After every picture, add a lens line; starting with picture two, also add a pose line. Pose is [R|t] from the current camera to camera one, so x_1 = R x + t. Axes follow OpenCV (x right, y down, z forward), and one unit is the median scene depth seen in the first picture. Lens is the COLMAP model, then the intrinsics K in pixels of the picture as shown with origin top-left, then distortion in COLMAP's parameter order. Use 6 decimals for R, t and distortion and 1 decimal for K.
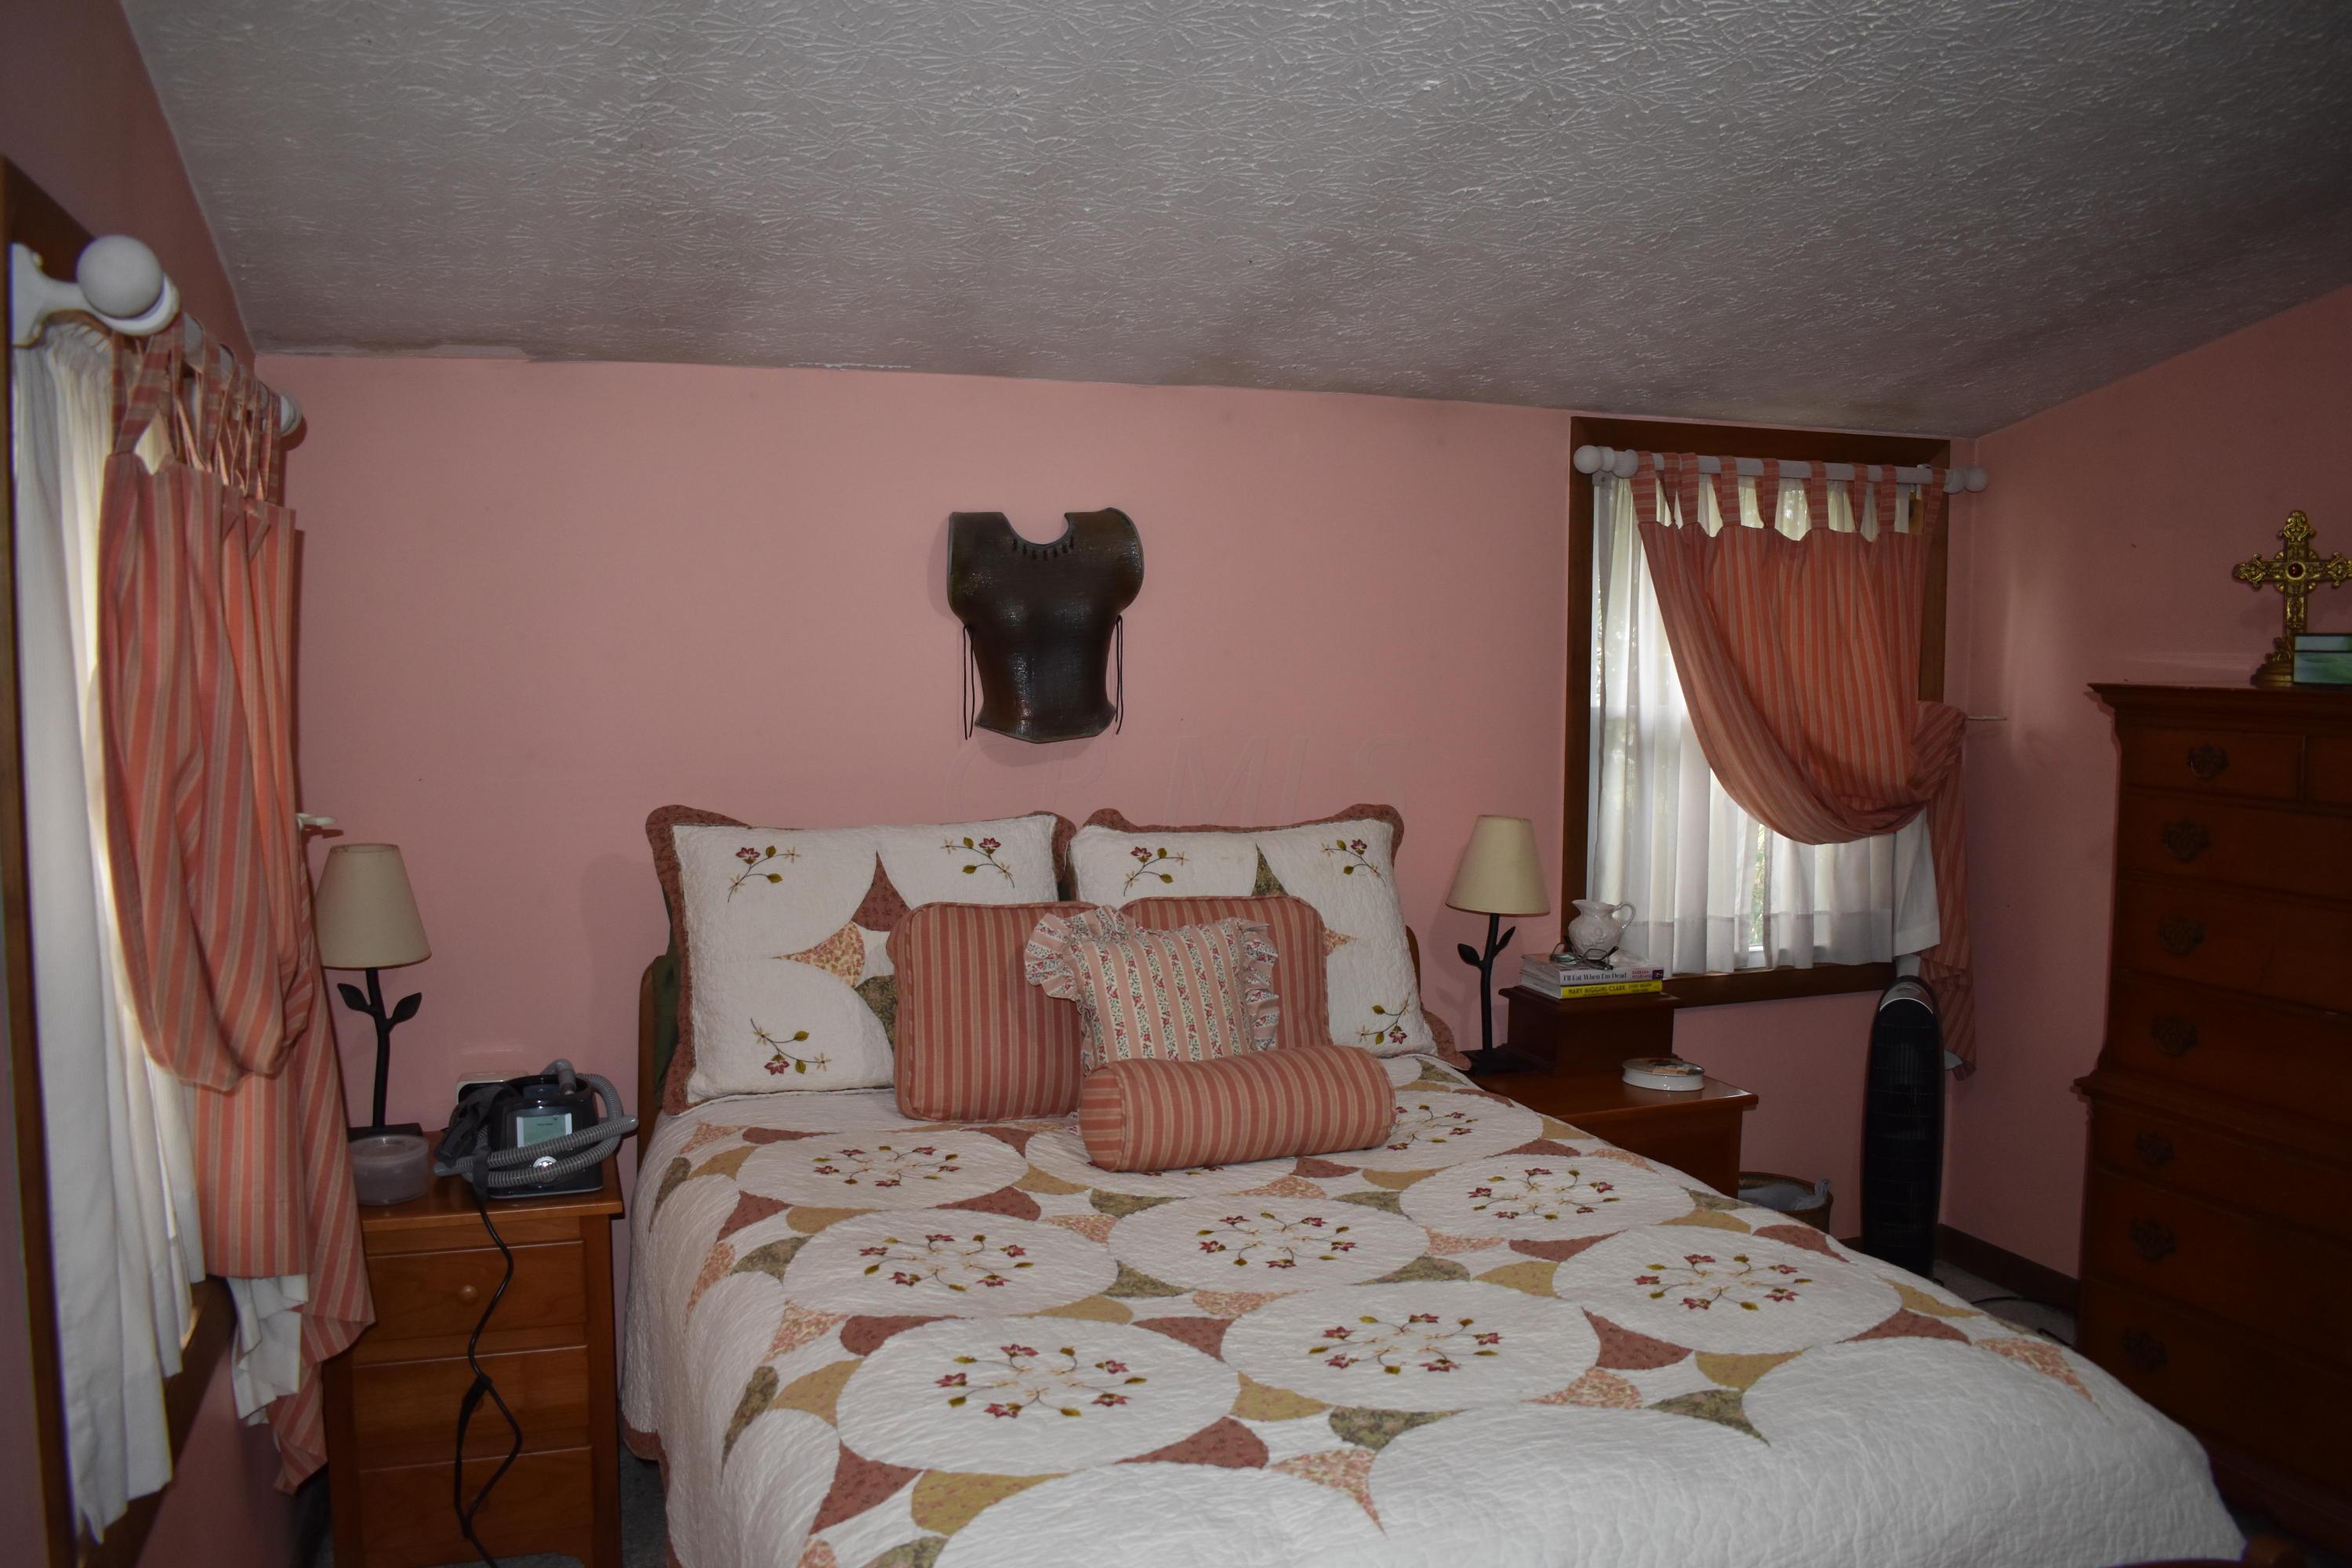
lens RADIAL K [[1841.4, 0, 1178.8], [0, 1841.4, 789.1], [0, 0, 1]] dist [-0.088155, 0.009248]
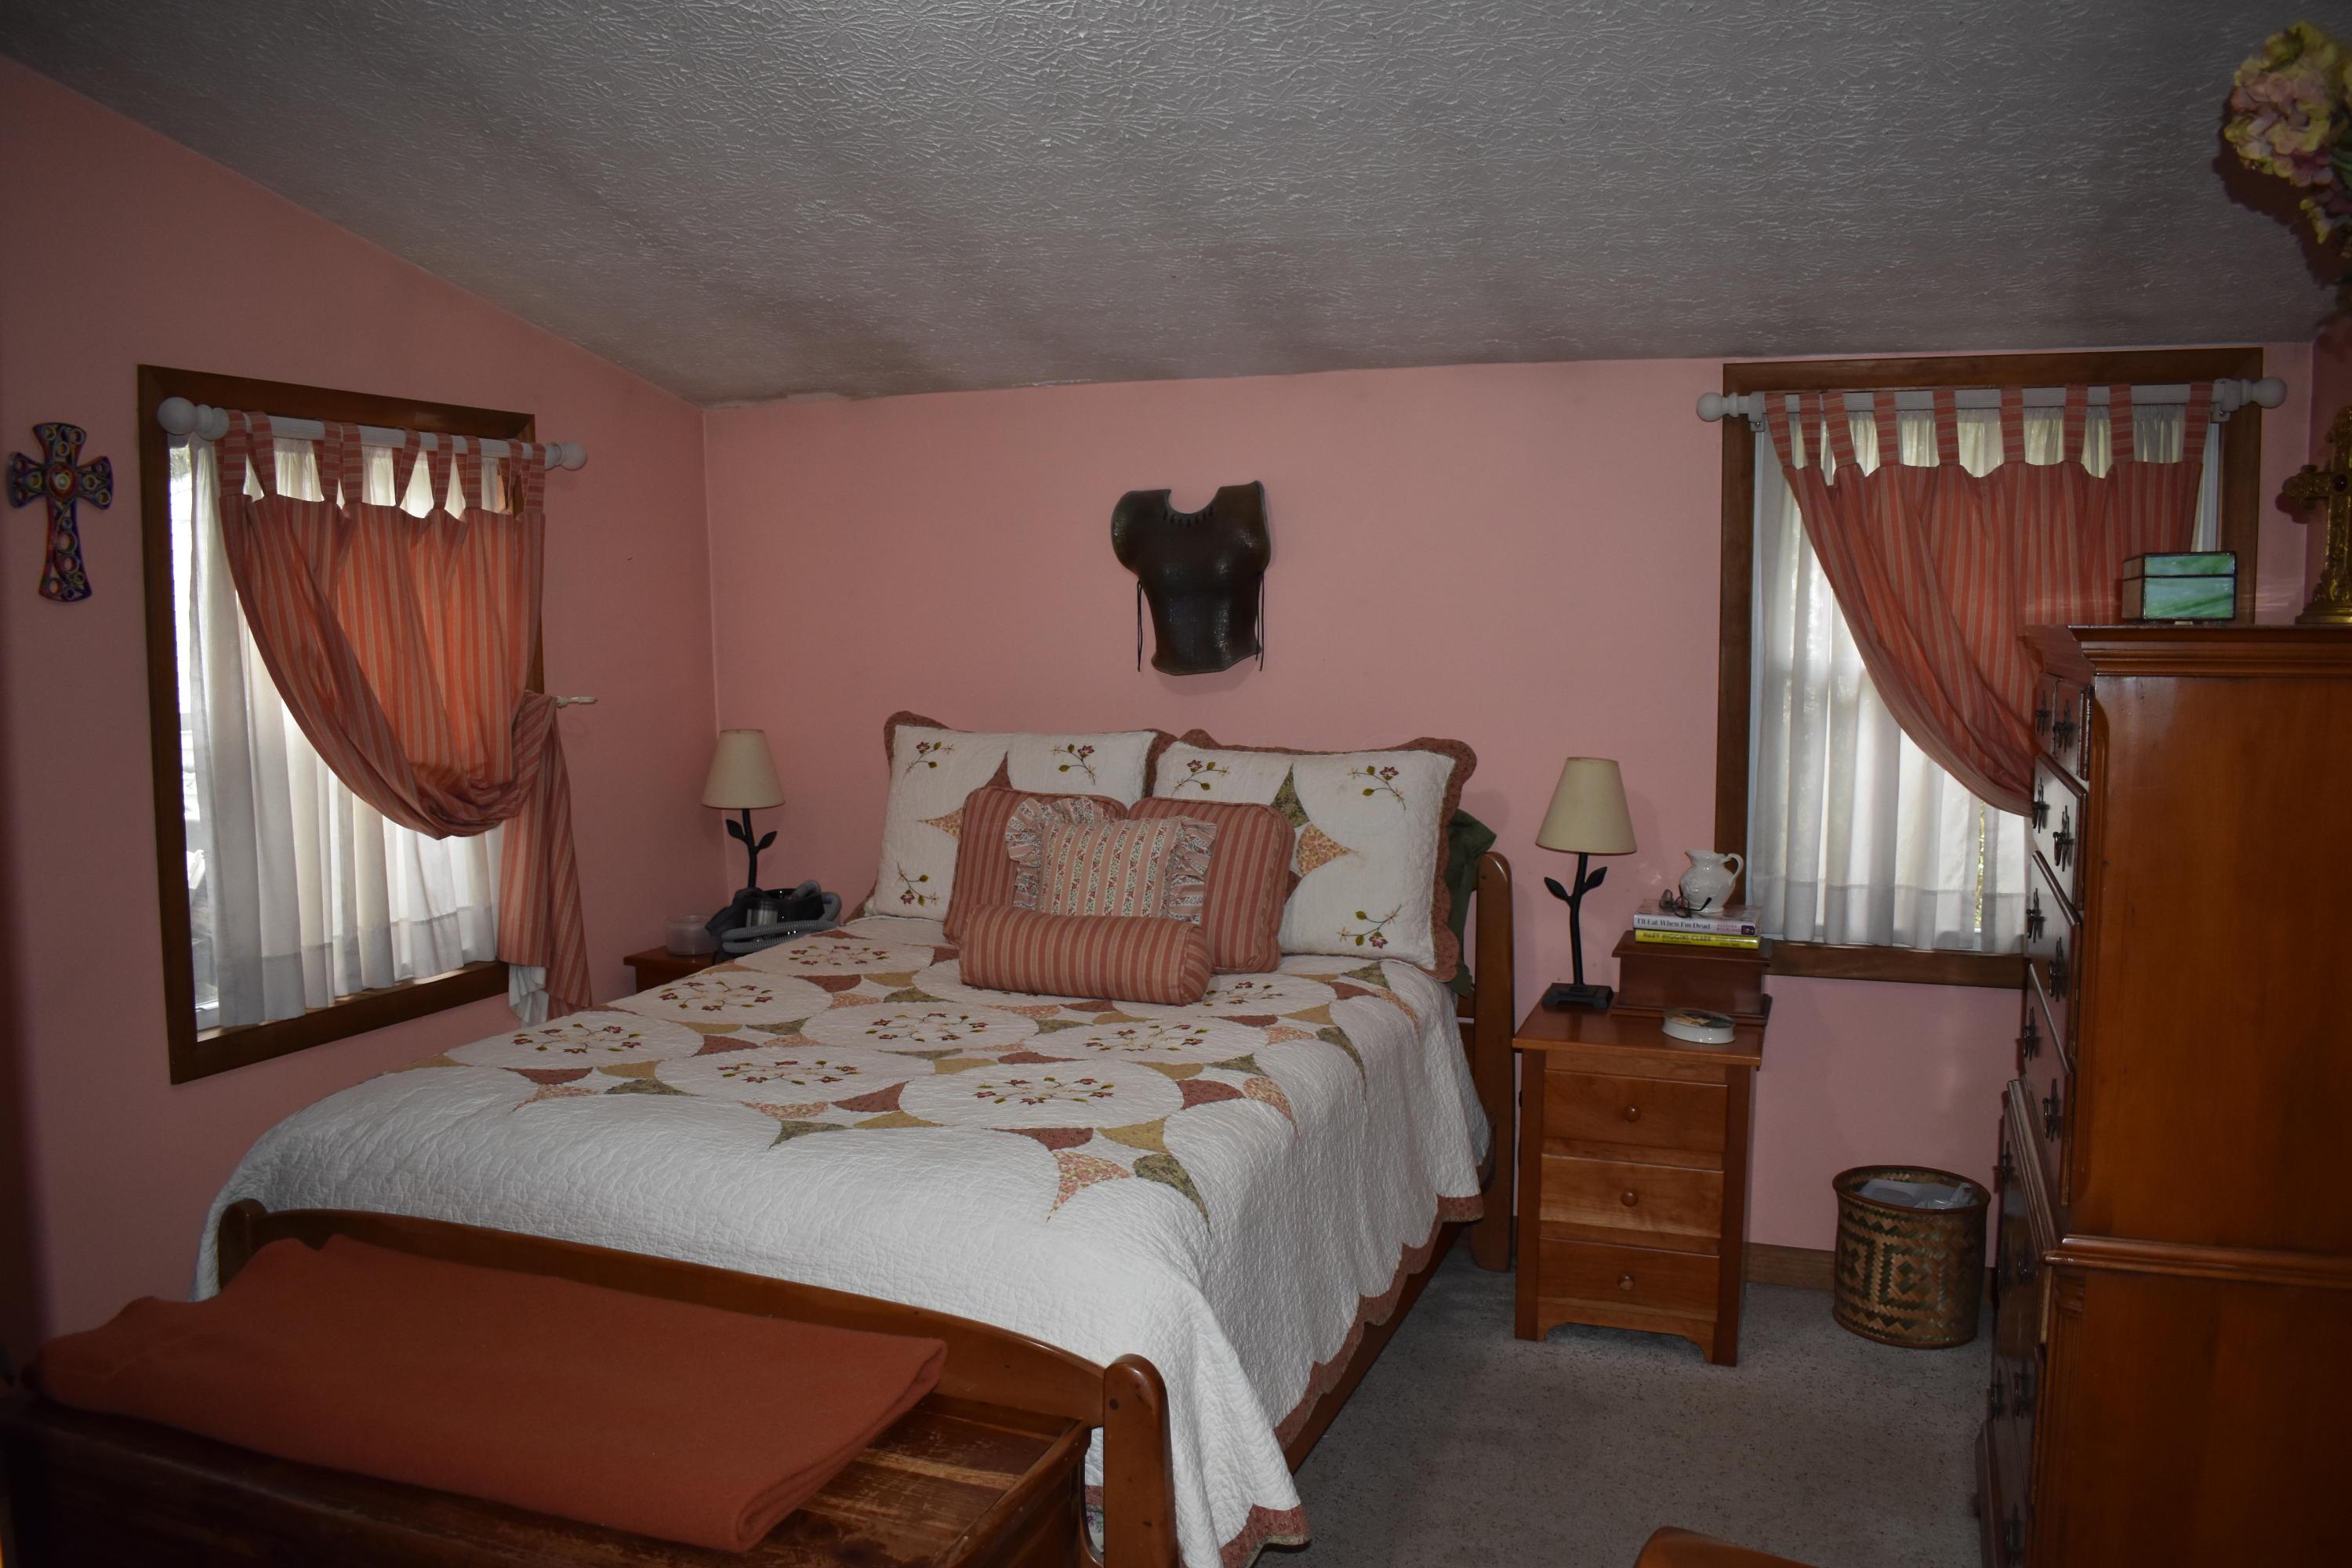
lens RADIAL K [[1841.4, 0, 1187.5], [0, 1841.4, 786.2], [0, 0, 1]] dist [-0.088155, 0.009248]
pose [[0.752679, 0.056162, -0.655988, 0.737045], [-0.053638, 0.998274, 0.023923, 0.019073], [0.656199, 0.017180, 0.754392, 0.075182]]
